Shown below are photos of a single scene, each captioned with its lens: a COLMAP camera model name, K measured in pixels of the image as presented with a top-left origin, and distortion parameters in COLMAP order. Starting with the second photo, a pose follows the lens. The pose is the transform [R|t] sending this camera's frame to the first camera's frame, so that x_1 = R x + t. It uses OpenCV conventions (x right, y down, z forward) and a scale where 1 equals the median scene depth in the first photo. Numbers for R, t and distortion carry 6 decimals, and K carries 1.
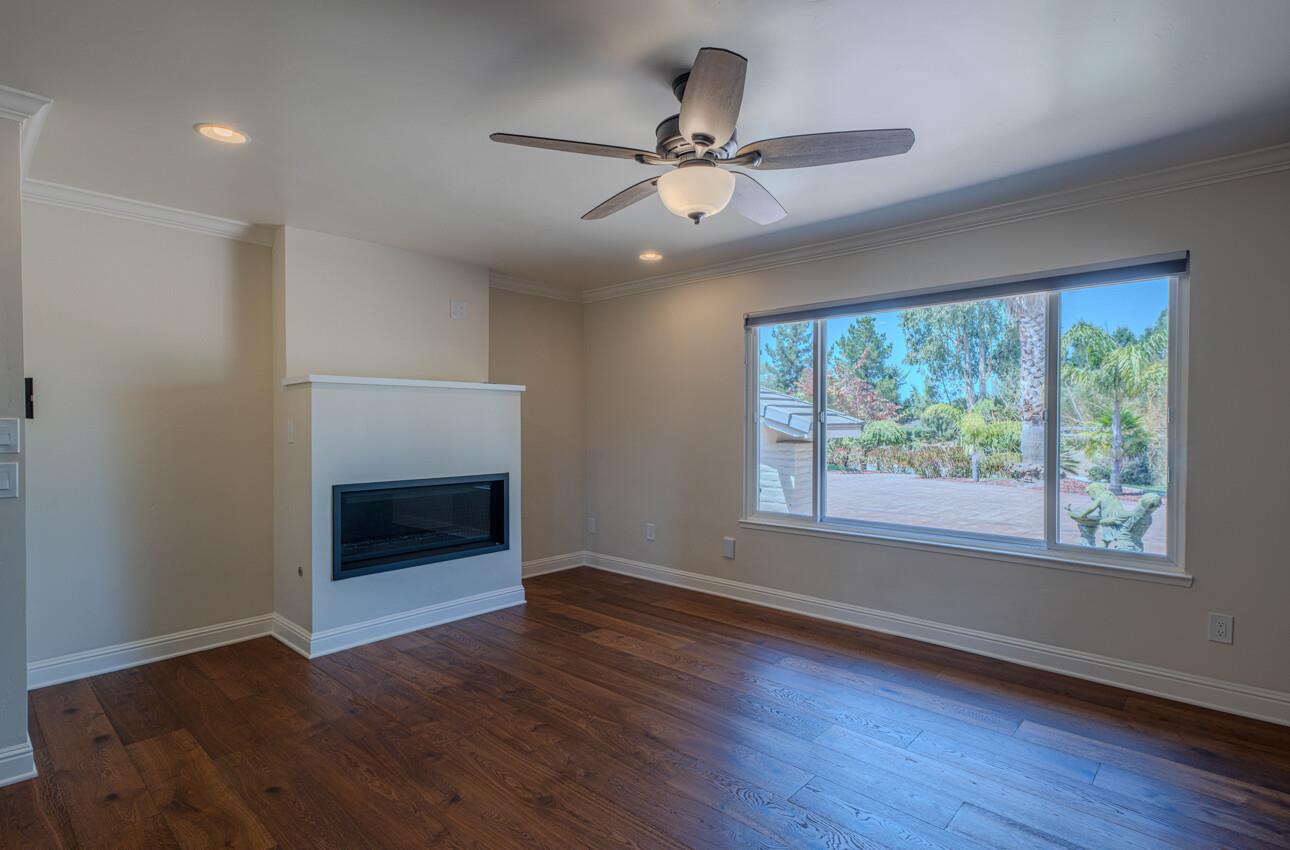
lens RADIAL K [[646.3, 0, 645.0], [0, 646.3, 425.0], [0, 0, 1]] dist [0.022365, -0.000114]
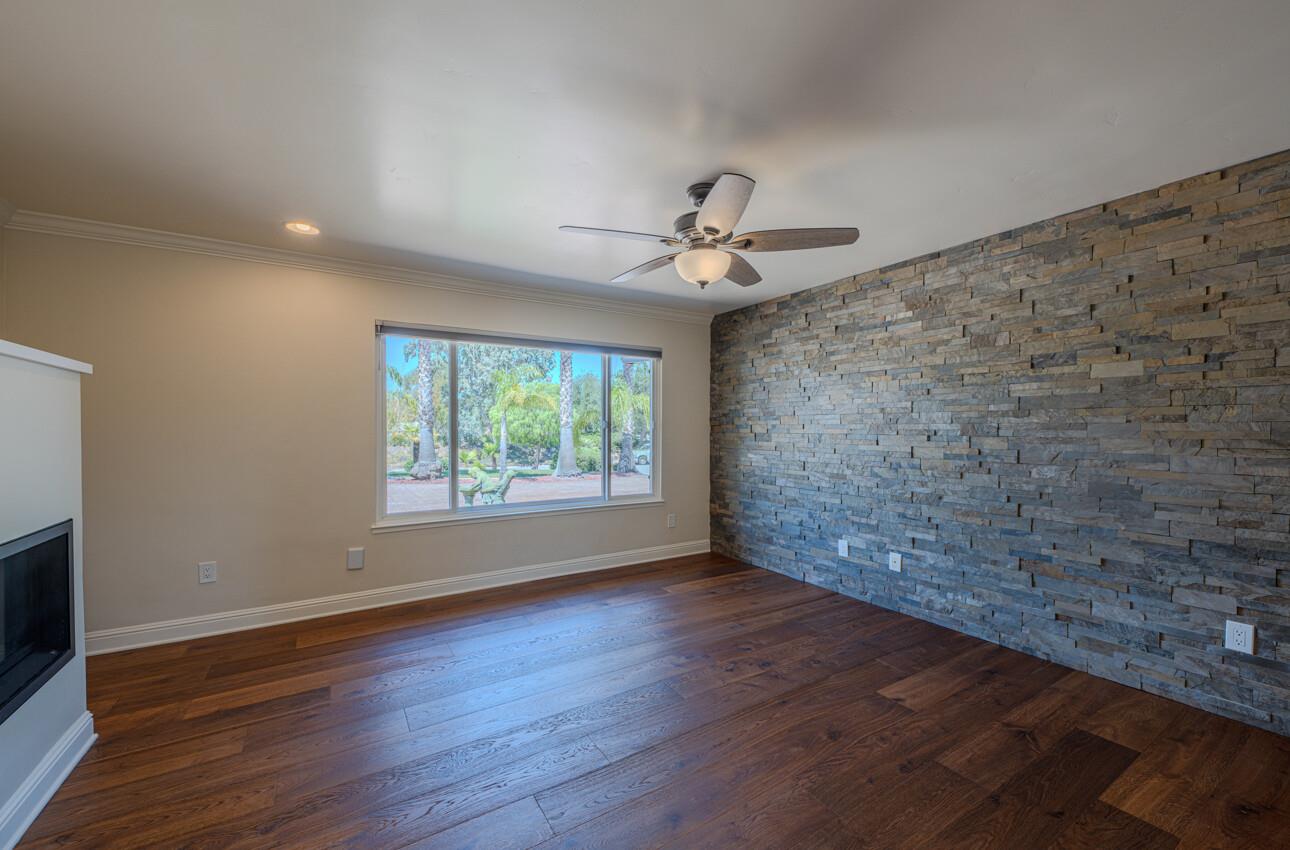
lens RADIAL K [[502.2, 0, 633.4], [0, 502.2, 429.3], [0, 0, 1]] dist [0.001014, 0.000180]
pose [[0.267315, -0.002664, 0.963606, -0.497603], [0.001432, 0.999996, 0.002367, -0.003664], [-0.963608, 0.000747, 0.267317, 0.418900]]
